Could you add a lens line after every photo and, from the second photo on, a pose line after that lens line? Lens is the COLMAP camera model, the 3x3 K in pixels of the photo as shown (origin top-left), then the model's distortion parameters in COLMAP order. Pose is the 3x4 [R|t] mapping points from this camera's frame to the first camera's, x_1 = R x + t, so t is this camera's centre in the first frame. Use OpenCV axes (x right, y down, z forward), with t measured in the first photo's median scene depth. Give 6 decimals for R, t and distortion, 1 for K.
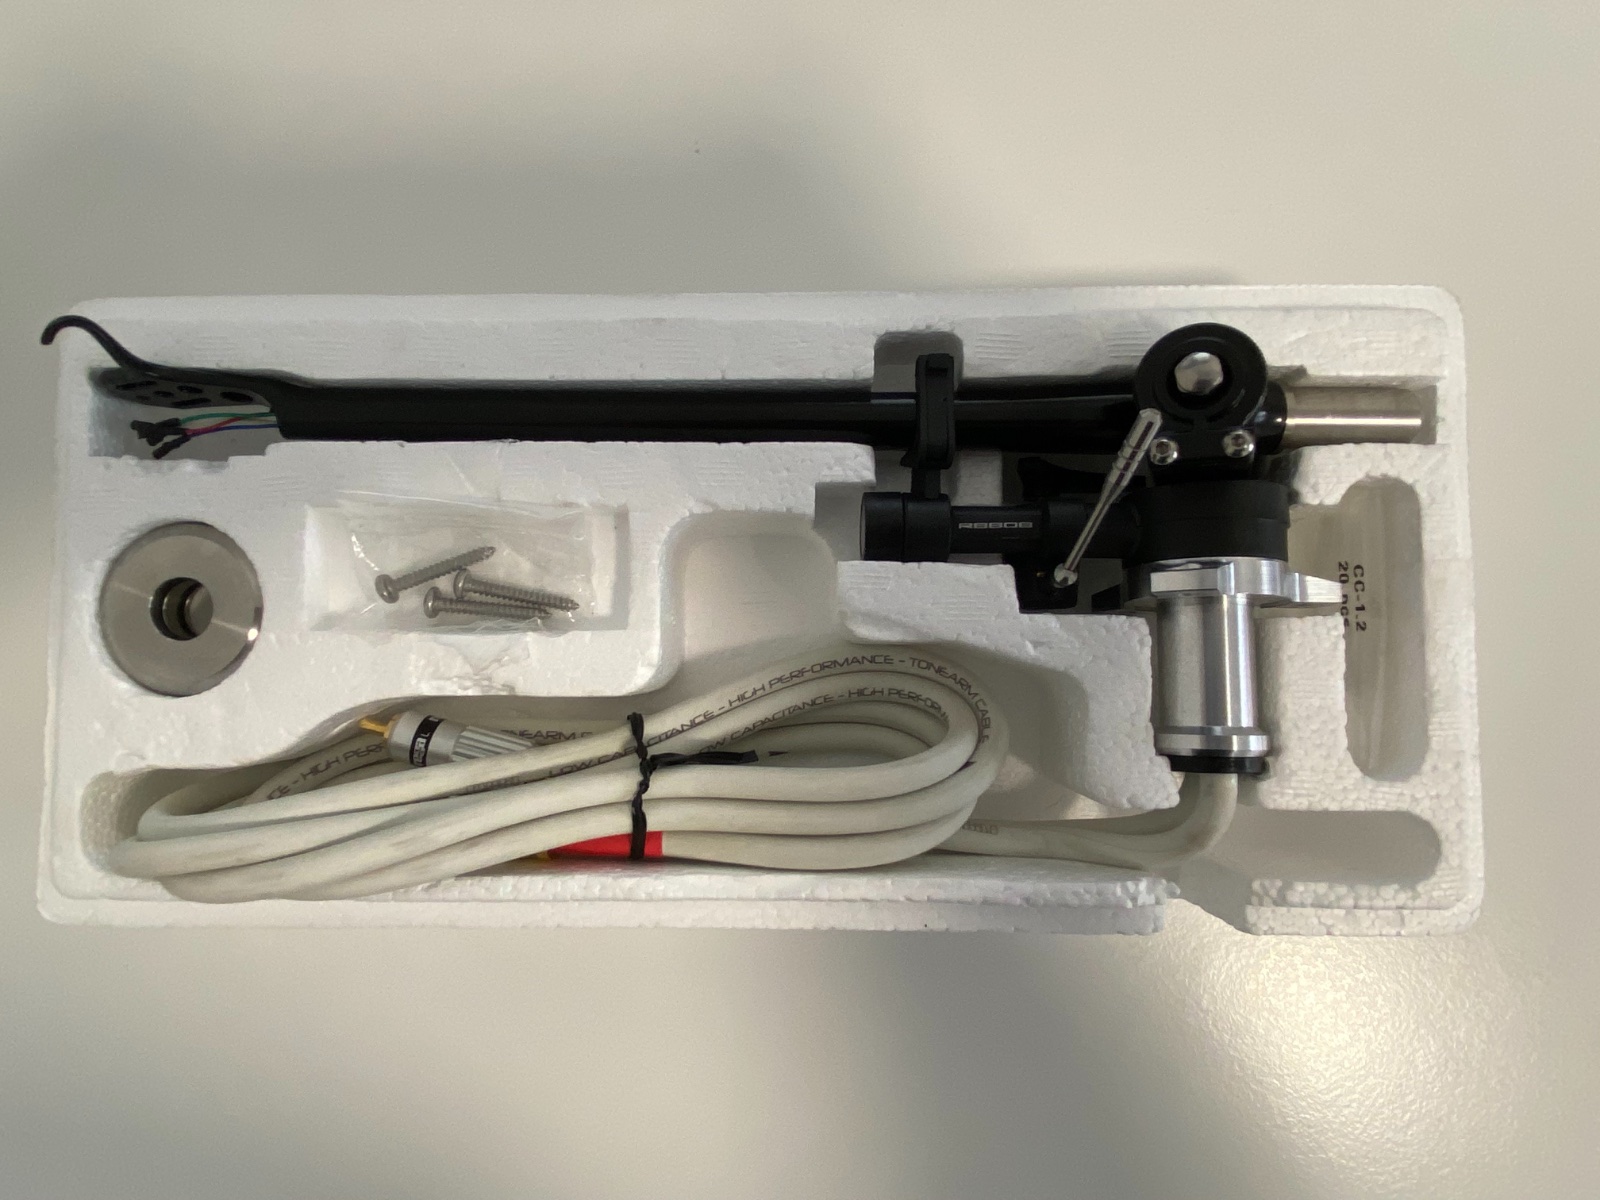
lens RADIAL K [[969.1, 0, 800.0], [0, 969.1, 600.0], [0, 0, 1]] dist [0.014727, -0.034318]
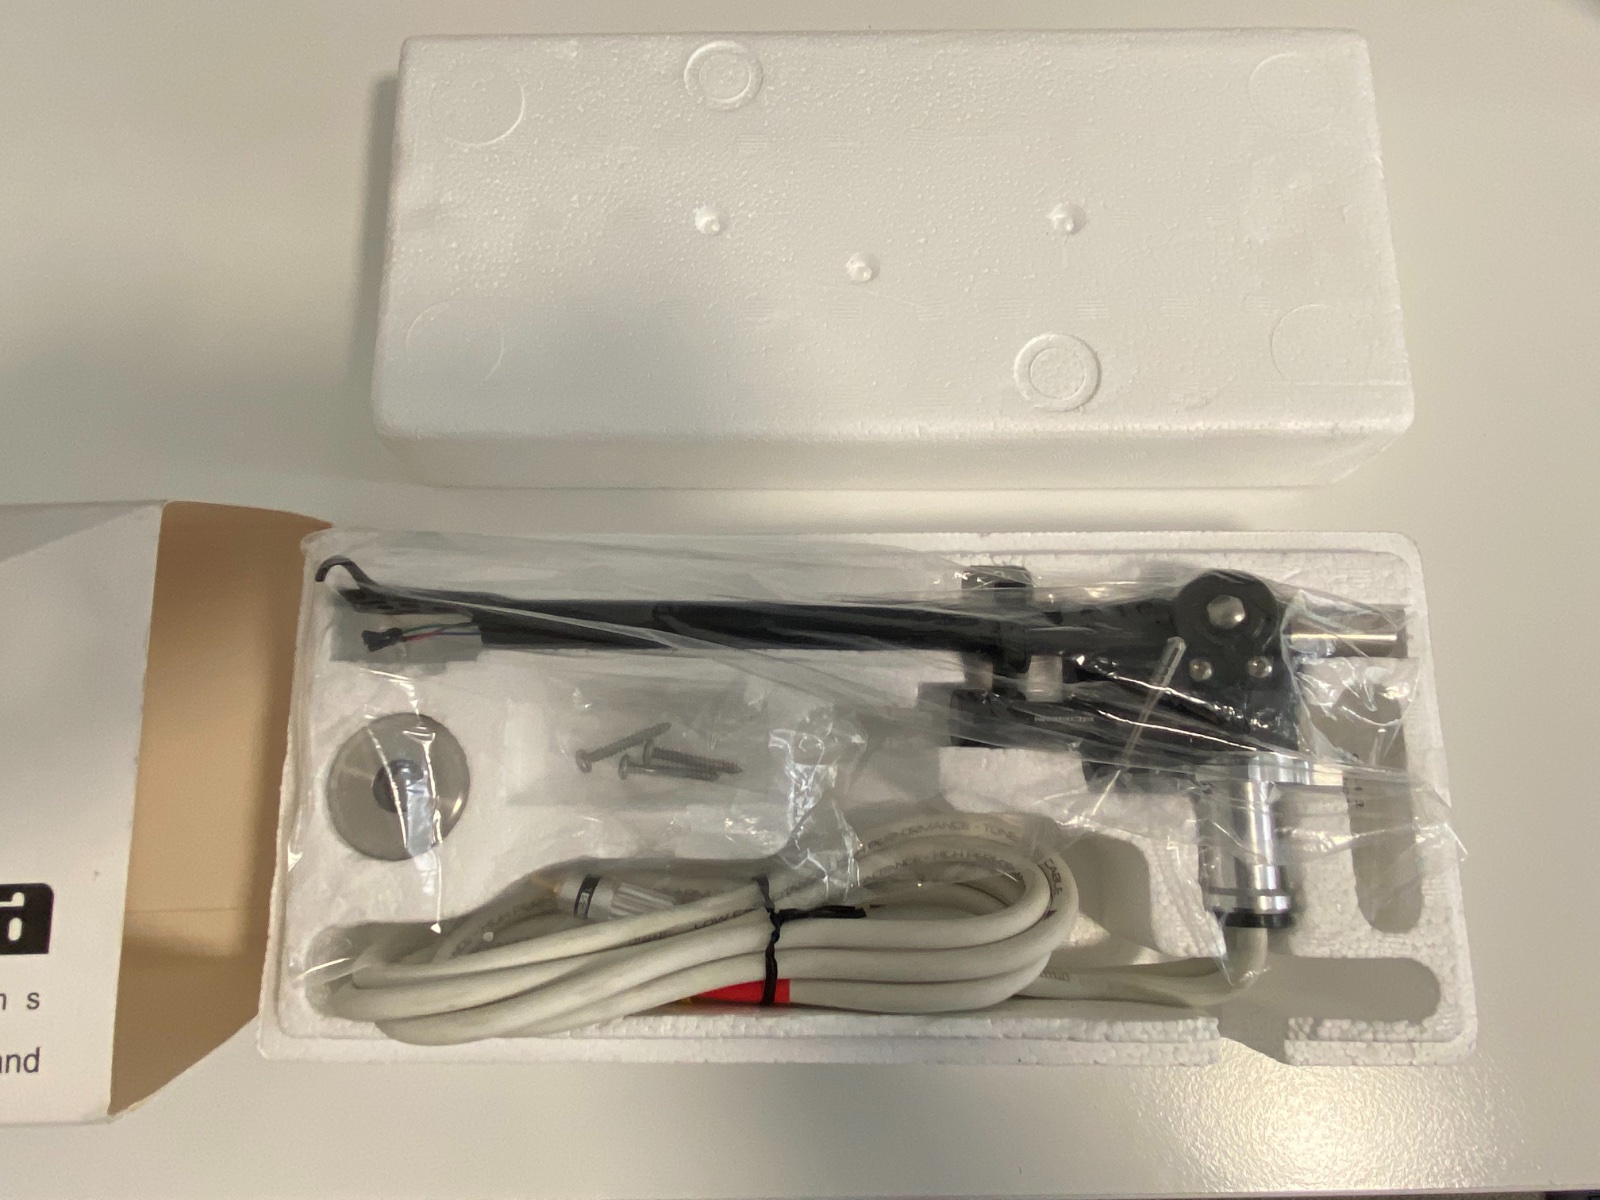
lens RADIAL K [[969.1, 0, 800.0], [0, 969.1, 600.0], [0, 0, 1]] dist [0.014727, -0.034318]
pose [[0.999845, 0.006055, 0.016514, -0.162221], [-0.003534, 0.988894, -0.148581, -0.043817], [-0.017230, 0.148500, 0.988762, -0.255069]]
